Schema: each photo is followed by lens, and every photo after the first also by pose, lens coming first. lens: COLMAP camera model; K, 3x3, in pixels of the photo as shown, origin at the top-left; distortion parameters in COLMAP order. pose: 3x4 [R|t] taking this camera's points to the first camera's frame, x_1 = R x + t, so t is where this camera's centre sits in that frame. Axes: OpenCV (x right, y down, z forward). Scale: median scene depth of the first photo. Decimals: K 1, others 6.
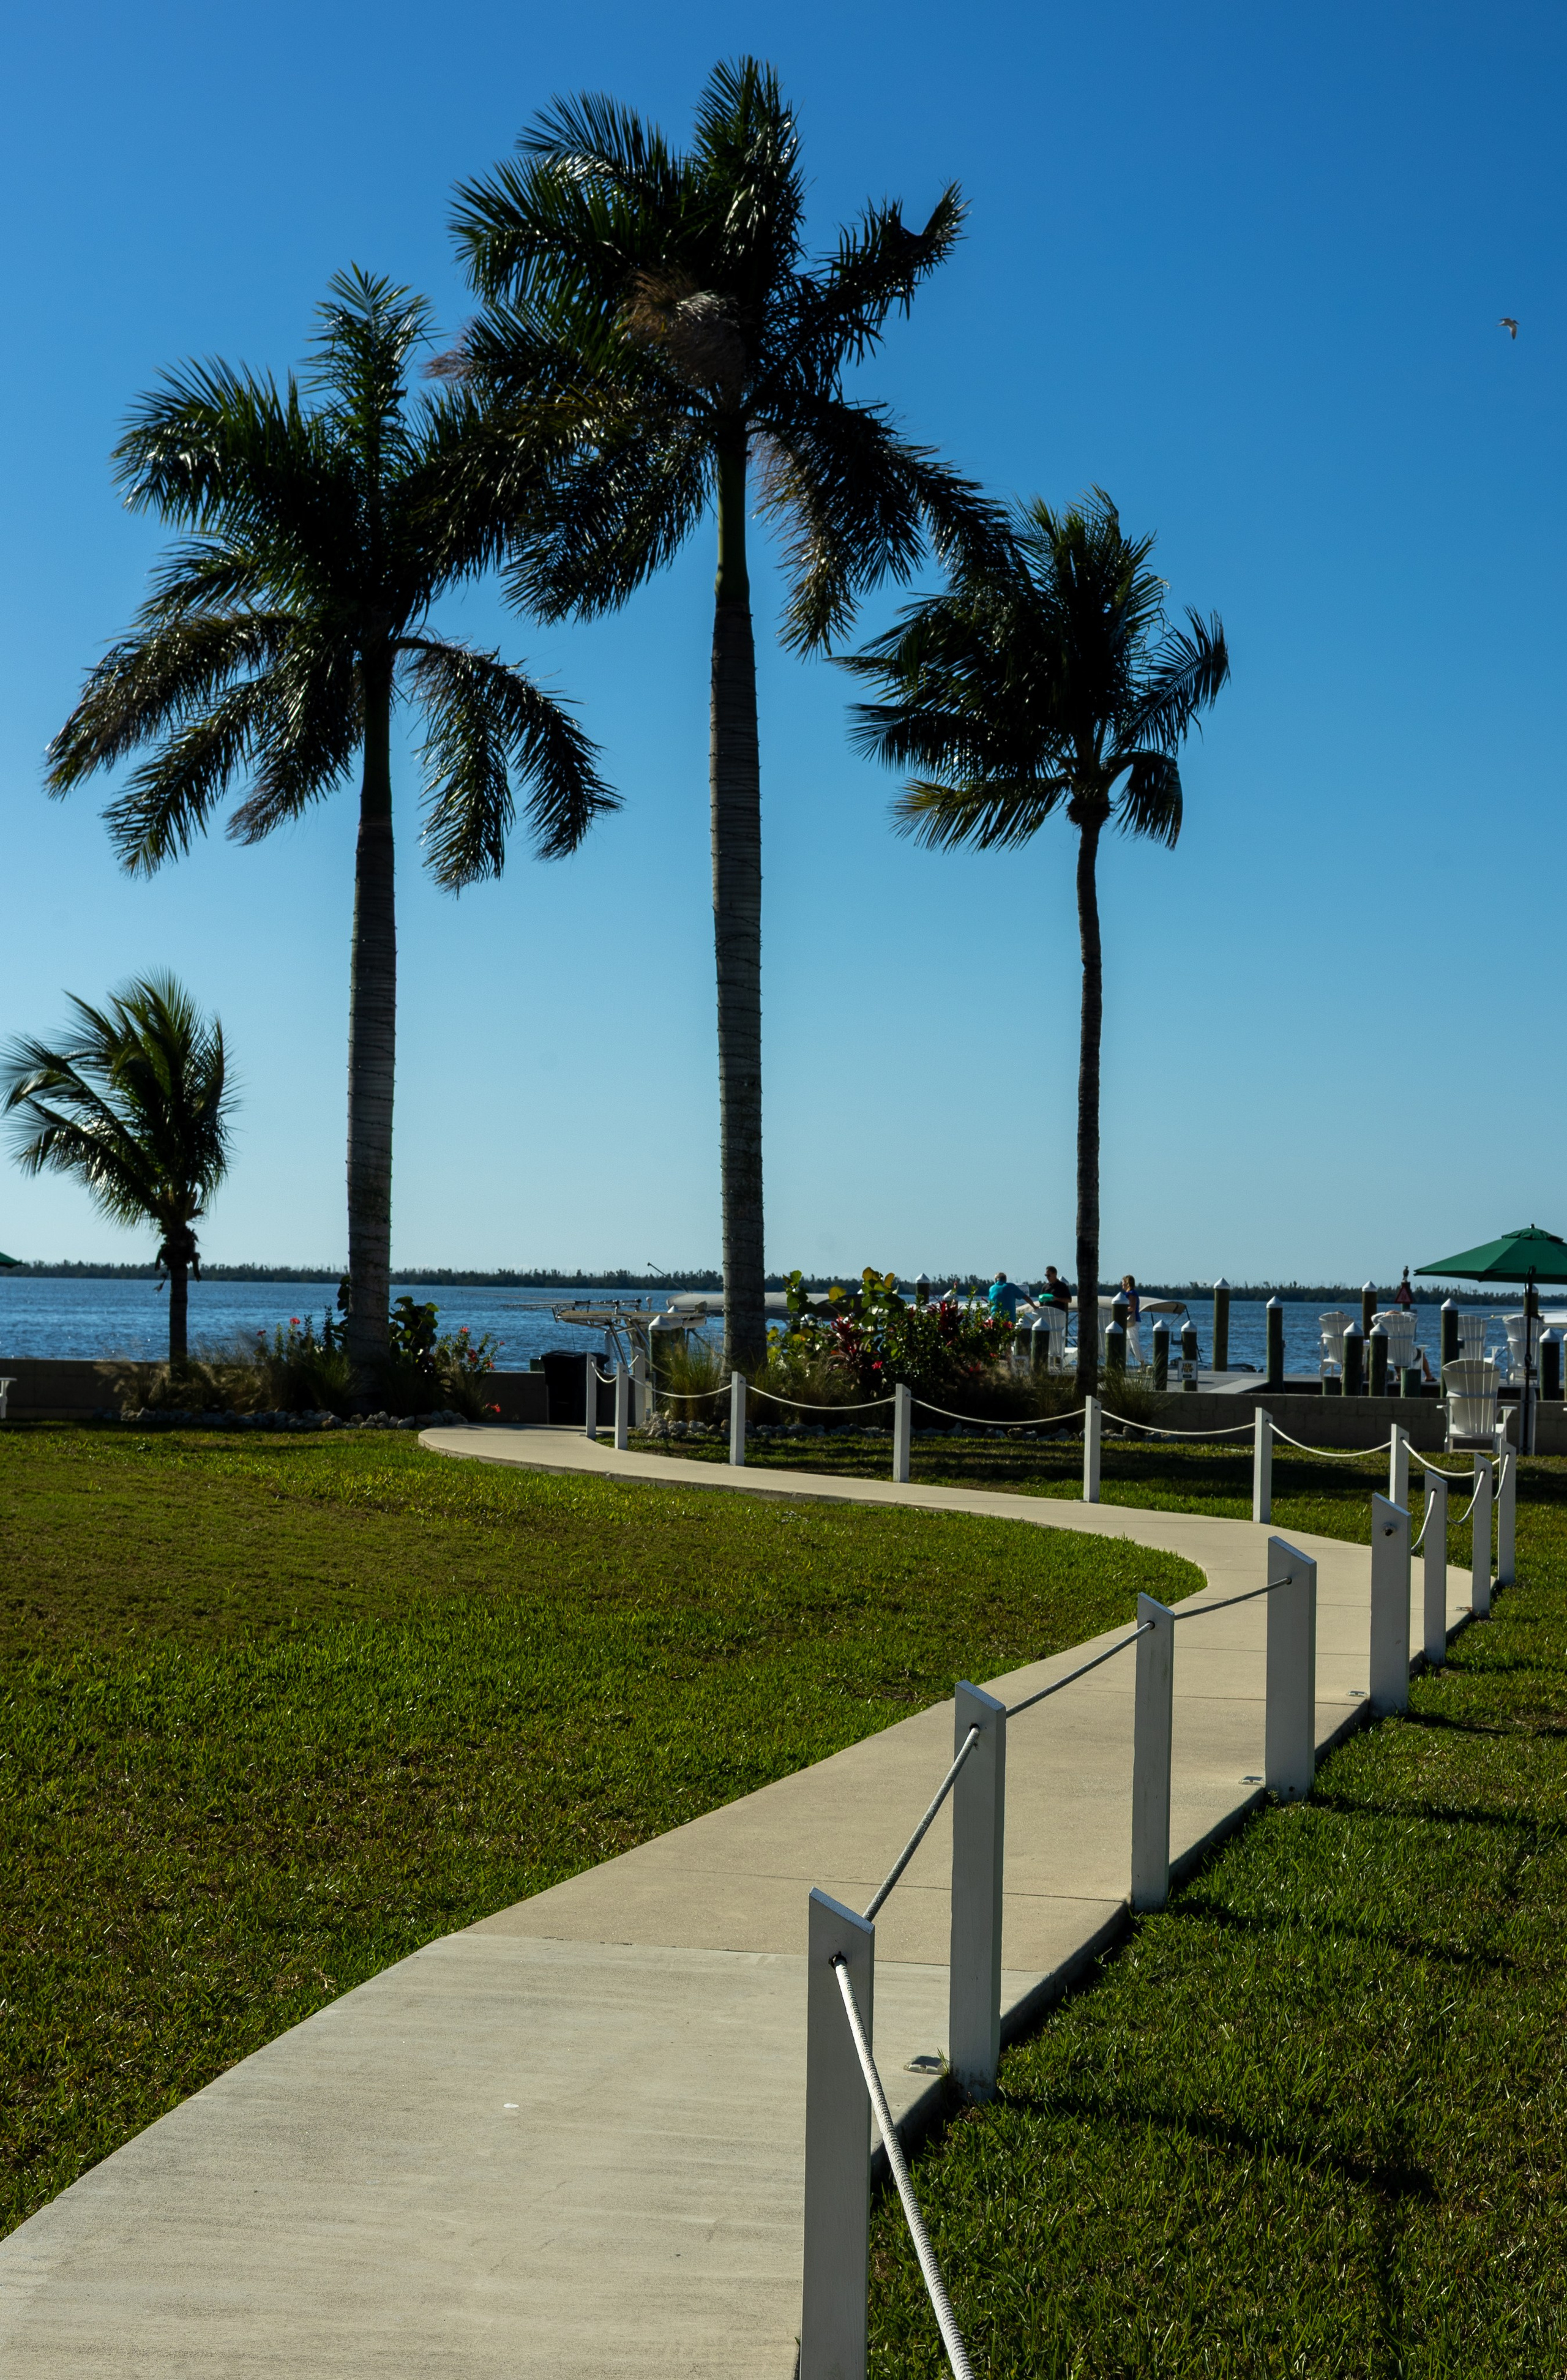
lens RADIAL K [[3258.8, 0, 784.4], [0, 3258.8, 1248.0], [0, 0, 1]] dist [0.013665, 0.009180]
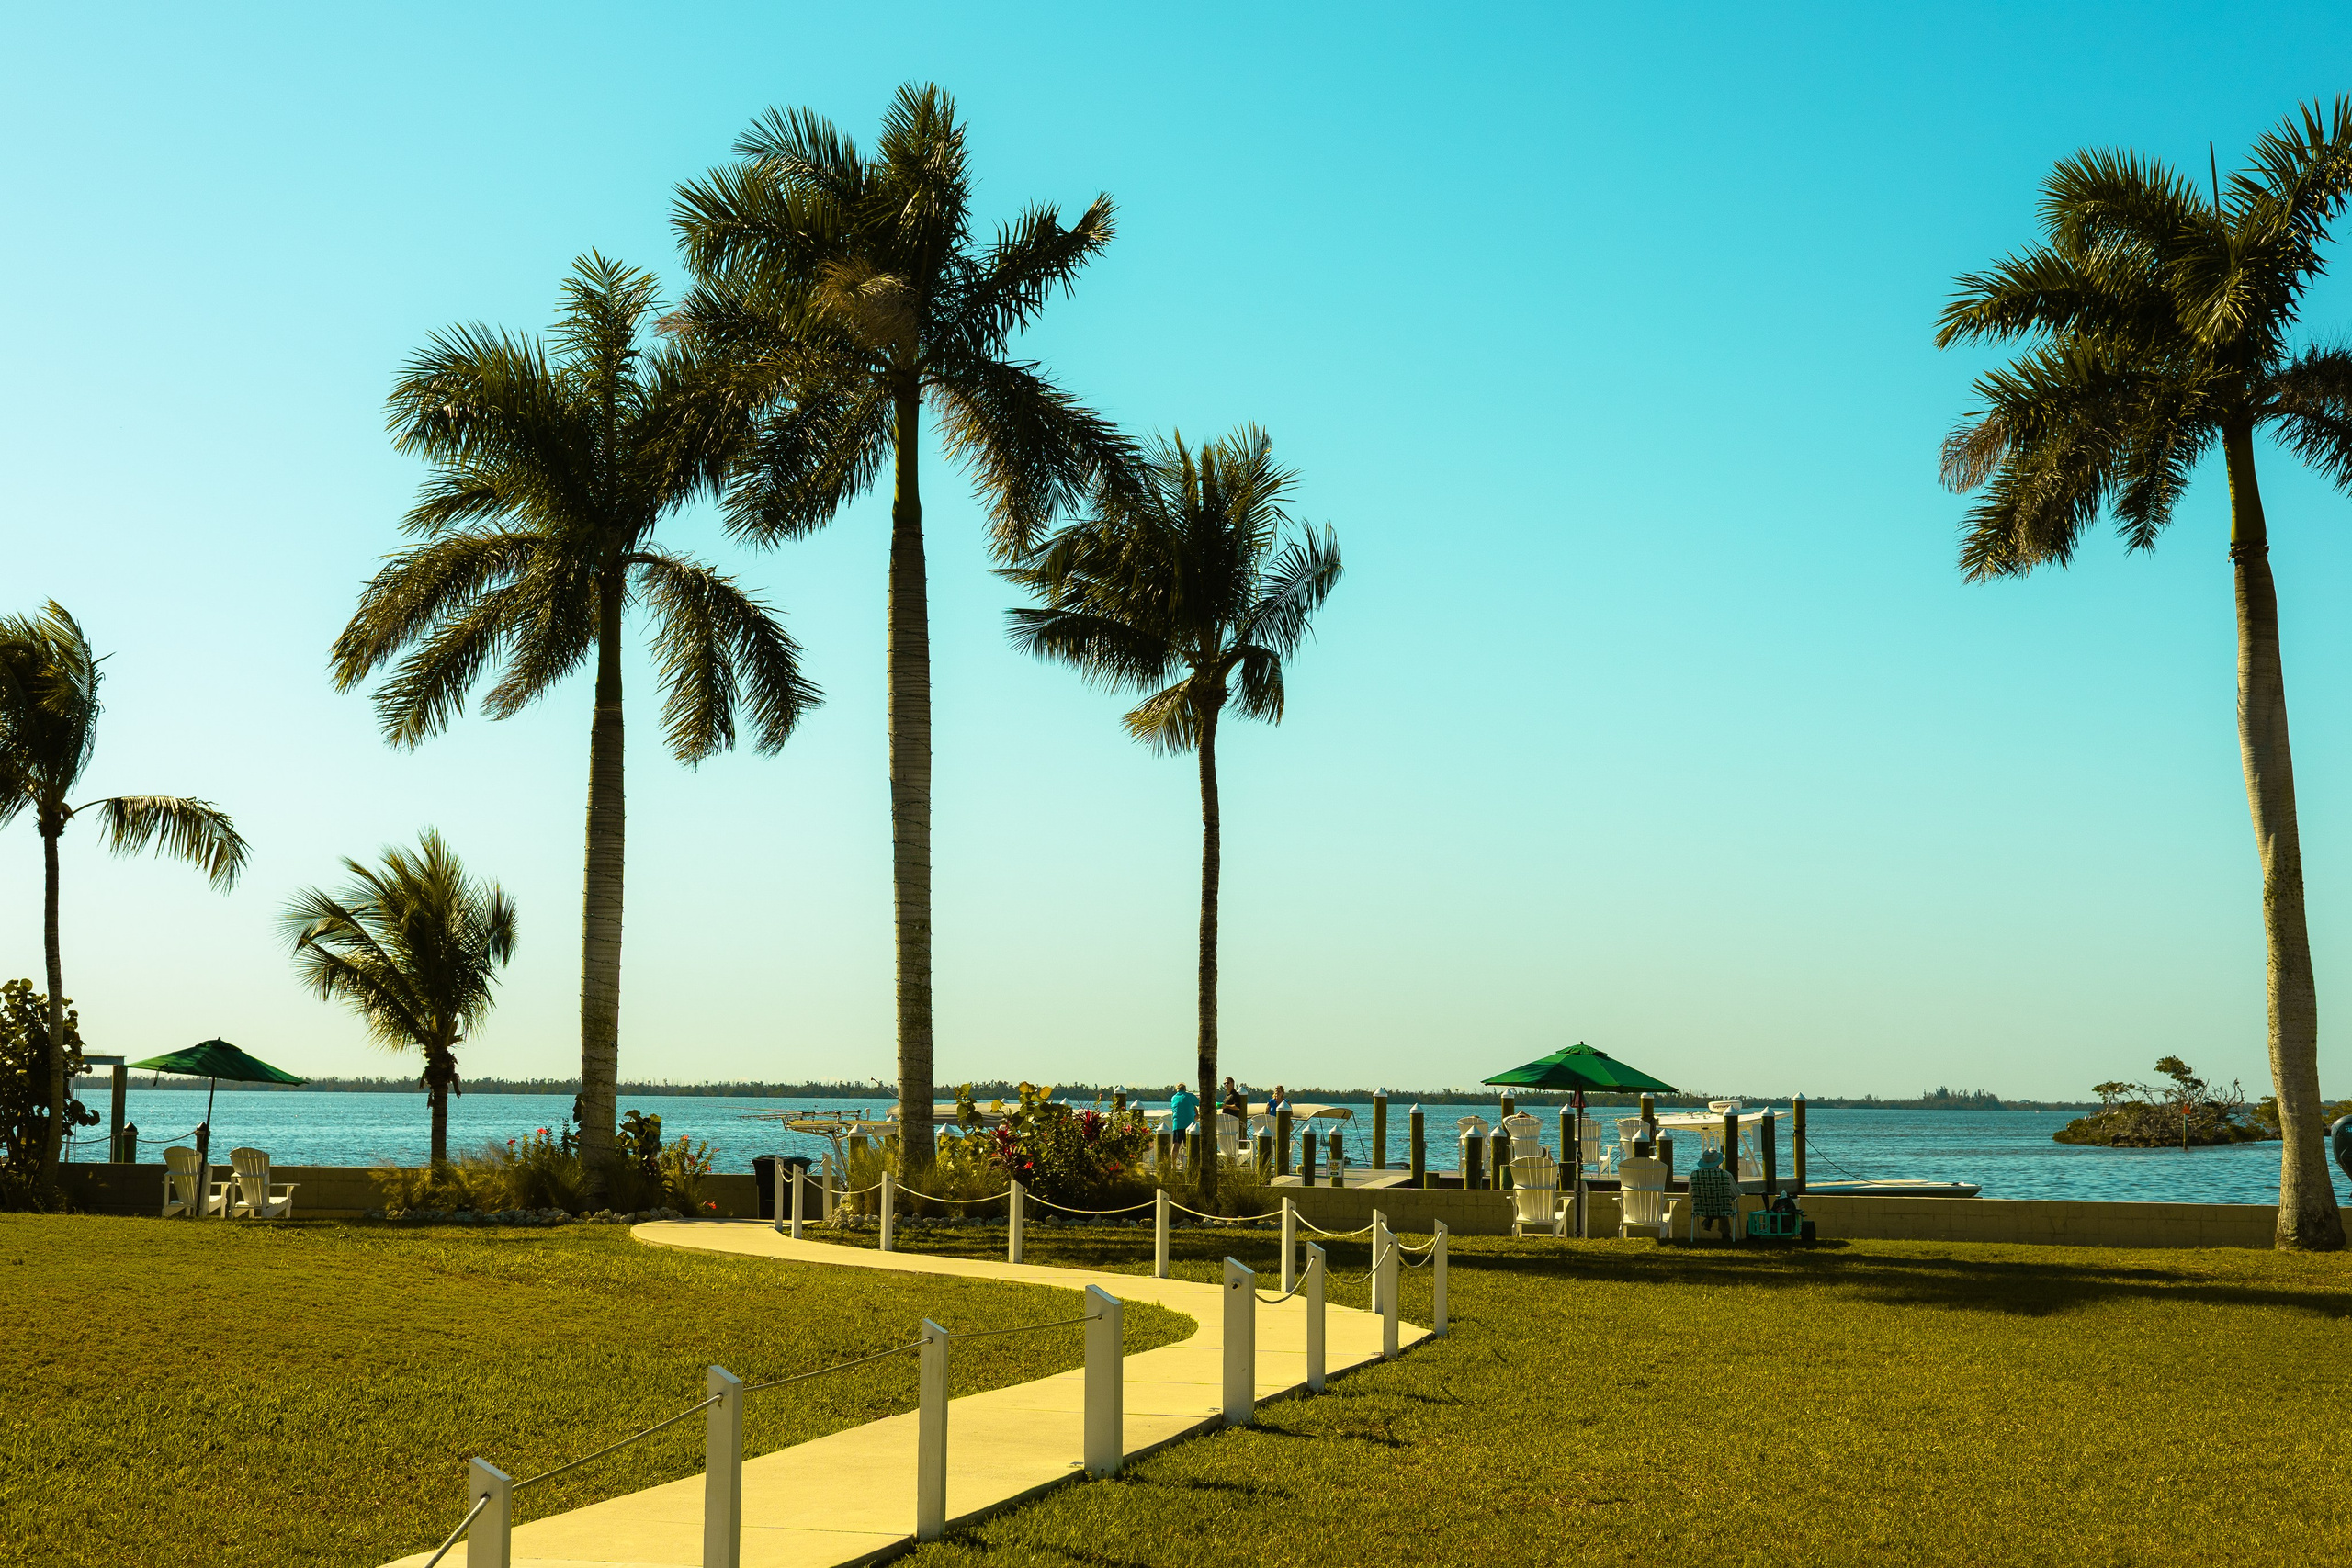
lens RADIAL K [[3069.3, 0, 1176.0], [0, 3069.3, 784.0], [0, 0, 1]] dist [0.017708, 0.046621]
pose [[0.999773, -0.005029, 0.020719, 0.057992], [0.006844, 0.996055, -0.088477, -0.002756], [-0.020192, 0.088599, 0.995863, -0.114912]]
